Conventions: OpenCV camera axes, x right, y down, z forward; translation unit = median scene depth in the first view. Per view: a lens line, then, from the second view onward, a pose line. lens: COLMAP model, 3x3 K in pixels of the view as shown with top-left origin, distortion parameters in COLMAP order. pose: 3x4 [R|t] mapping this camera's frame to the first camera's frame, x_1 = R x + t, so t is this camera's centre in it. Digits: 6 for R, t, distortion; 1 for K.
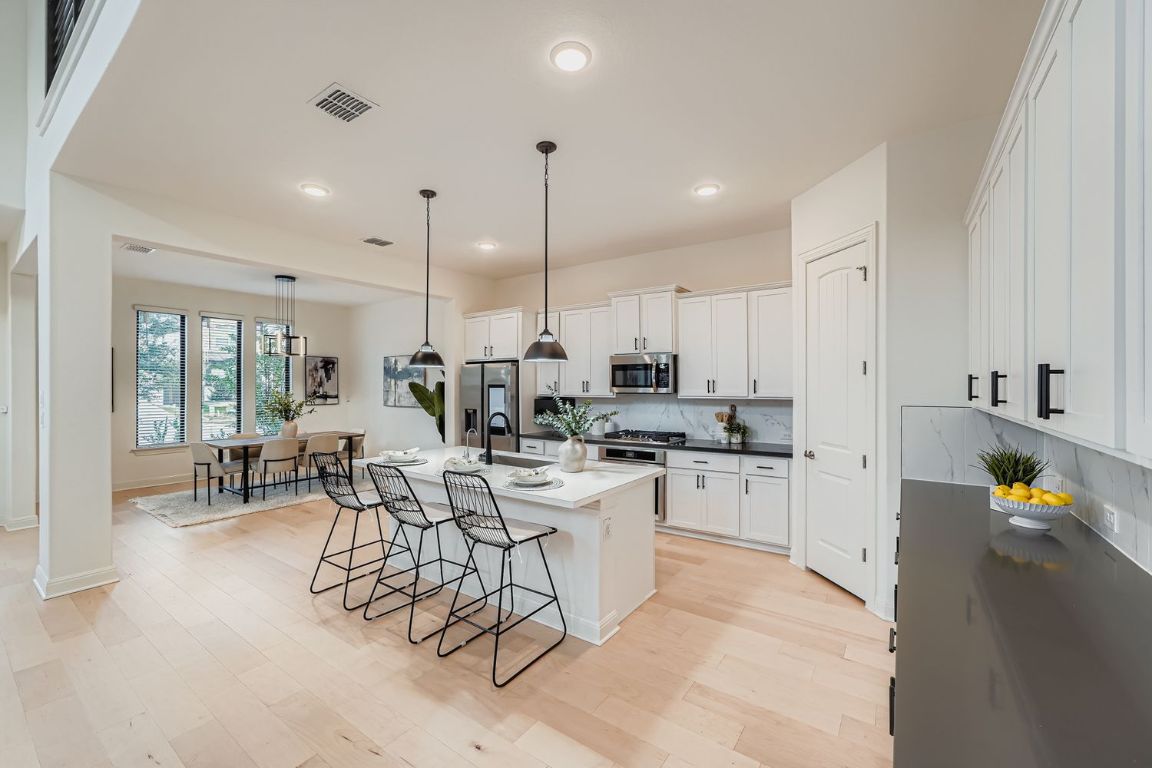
lens RADIAL K [[465.7, 0, 576.0], [0, 465.7, 384.0], [0, 0, 1]] dist [-0.000128, 0.000080]
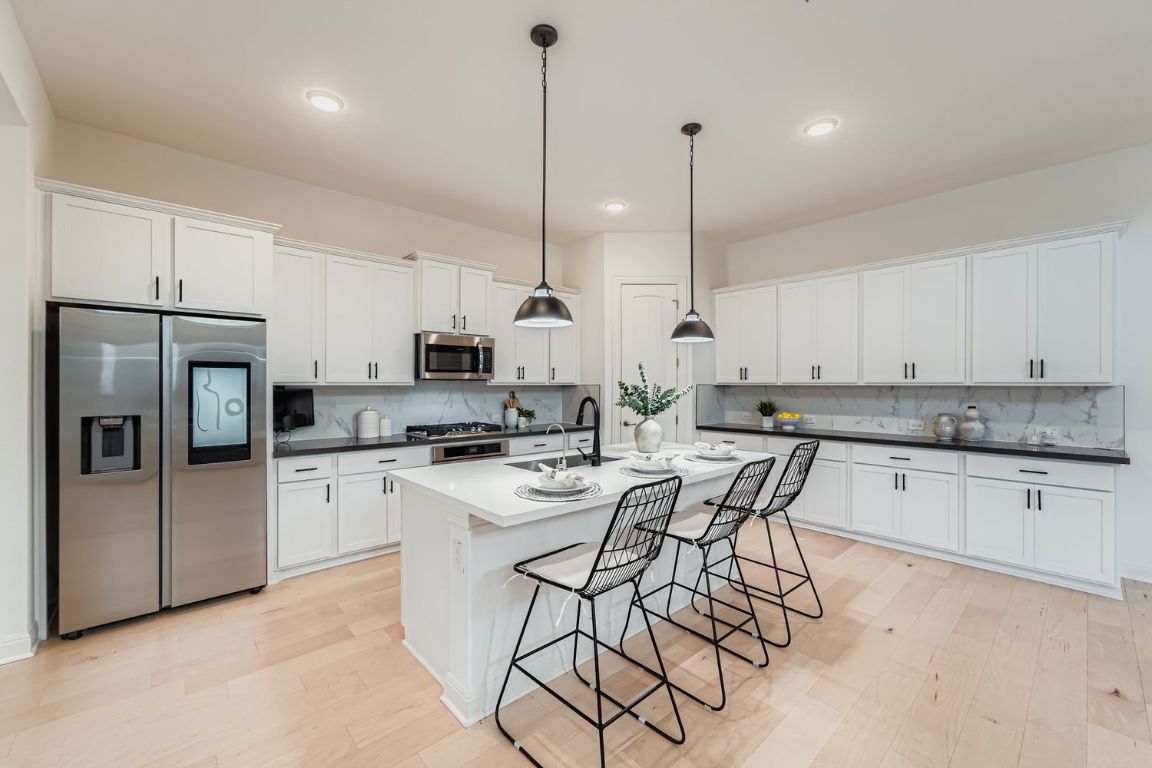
lens RADIAL K [[466.2, 0, 576.2], [0, 466.2, 388.5], [0, 0, 1]] dist [-0.000858, 0.000164]
pose [[0.227989, -0.006603, 0.973641, -0.668747], [-0.001950, 0.999972, 0.007238, 0.029865], [-0.973662, -0.003549, 0.227970, 0.614068]]
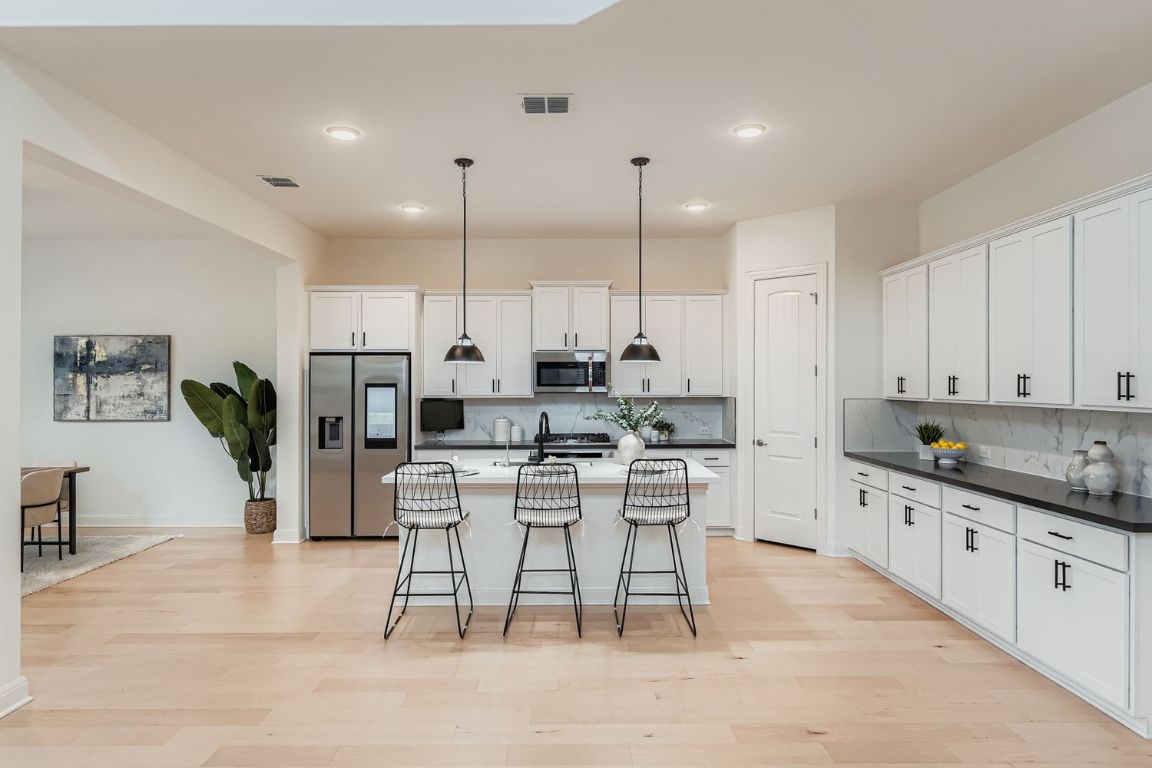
lens RADIAL K [[699.1, 0, 576.0], [0, 699.1, 384.0], [0, 0, 1]] dist [0.004243, -0.000094]
pose [[0.815364, -0.000069, 0.578948, -0.675256], [-0.000458, 1.000000, 0.000763, 0.001082], [-0.578948, -0.000887, 0.815364, -0.134093]]
